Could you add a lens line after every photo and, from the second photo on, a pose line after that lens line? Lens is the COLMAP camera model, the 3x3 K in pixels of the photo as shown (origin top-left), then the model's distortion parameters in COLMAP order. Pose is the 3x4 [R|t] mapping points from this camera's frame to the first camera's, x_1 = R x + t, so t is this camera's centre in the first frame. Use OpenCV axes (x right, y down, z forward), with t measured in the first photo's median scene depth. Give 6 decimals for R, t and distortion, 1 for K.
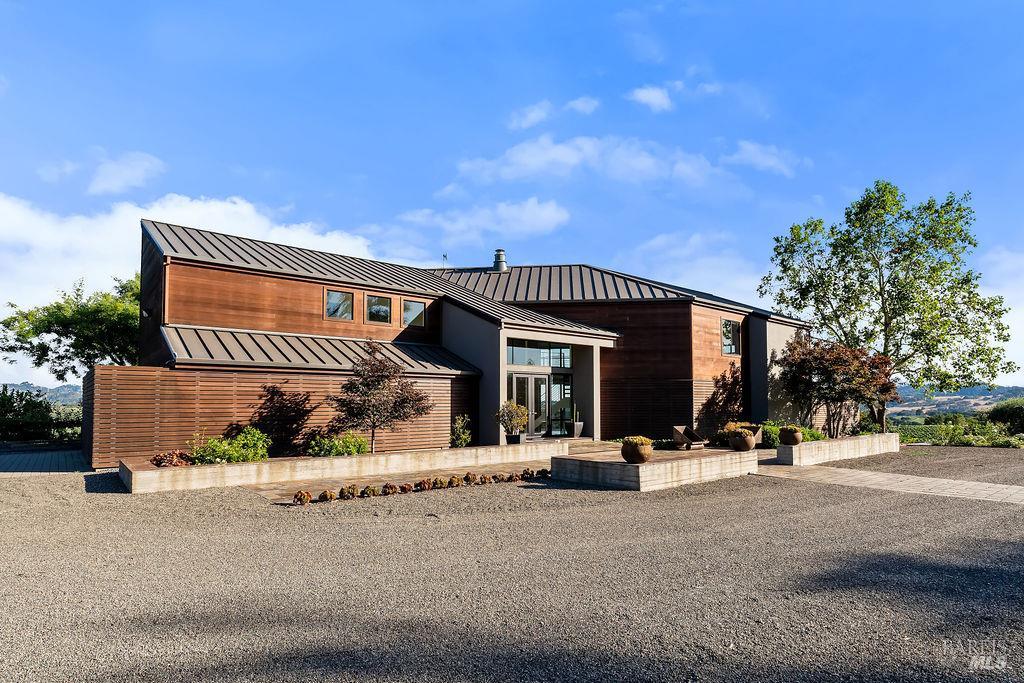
lens RADIAL K [[555.4, 0, 513.5], [0, 555.4, 390.2], [0, 0, 1]] dist [0.000278, -0.000345]
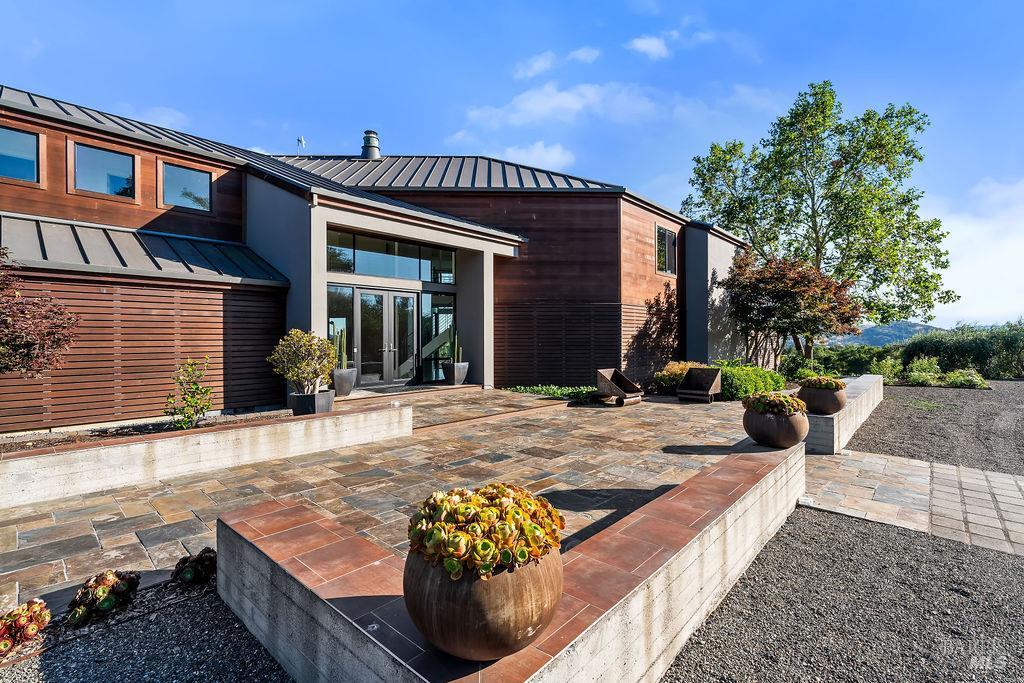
lens RADIAL K [[468.2, 0, 512.0], [0, 468.2, 341.5], [0, 0, 1]] dist [-0.001063, -0.000071]
pose [[0.991836, -0.000732, 0.127515, 0.102305], [-0.003590, 0.999427, 0.033664, 0.011639], [-0.127467, -0.033847, 0.991265, 0.408201]]
